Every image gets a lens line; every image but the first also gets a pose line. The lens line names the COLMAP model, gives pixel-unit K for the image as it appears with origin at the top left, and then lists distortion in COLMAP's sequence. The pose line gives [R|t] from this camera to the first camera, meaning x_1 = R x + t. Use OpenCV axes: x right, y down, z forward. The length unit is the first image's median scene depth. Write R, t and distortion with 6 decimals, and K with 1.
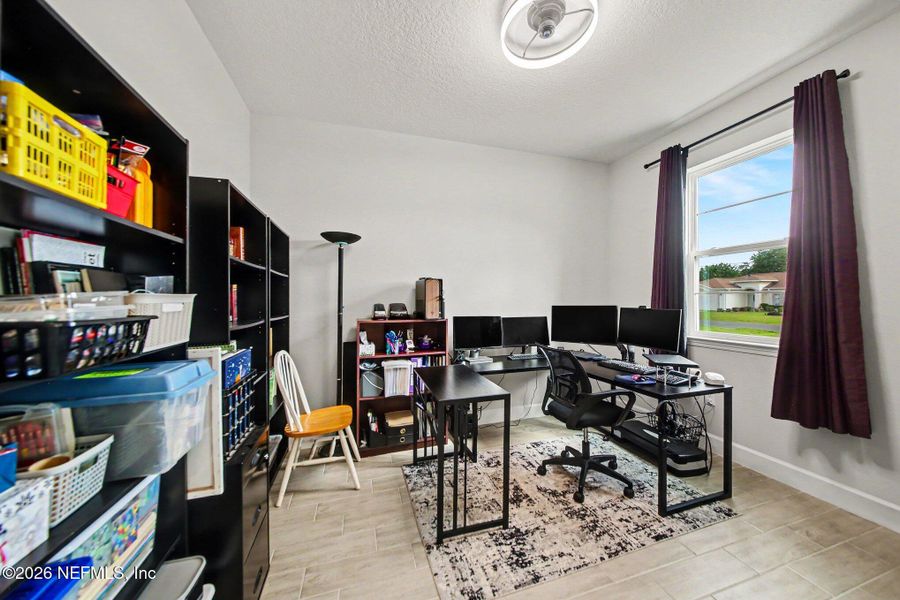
lens RADIAL K [[301.7, 0, 450.0], [0, 301.7, 300.0], [0, 0, 1]] dist [-0.015604, -0.000011]
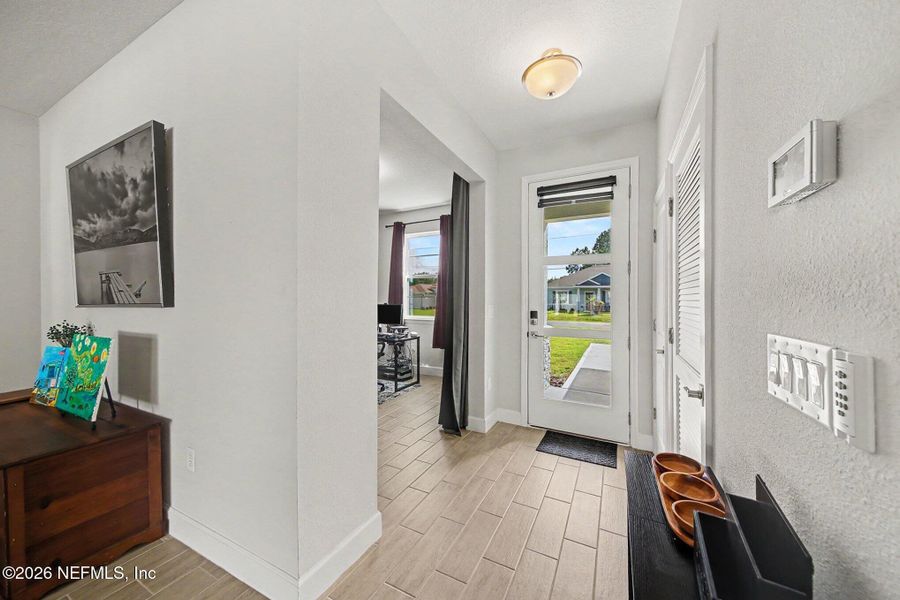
lens RADIAL K [[301.7, 0, 450.0], [0, 301.7, 300.0], [0, 0, 1]] dist [-0.015604, -0.000011]
pose [[0.672174, 0.002600, 0.740389, -0.598066], [-0.007319, 0.999968, 0.003133, 0.001257], [-0.740357, -0.007525, 0.672171, -0.710041]]
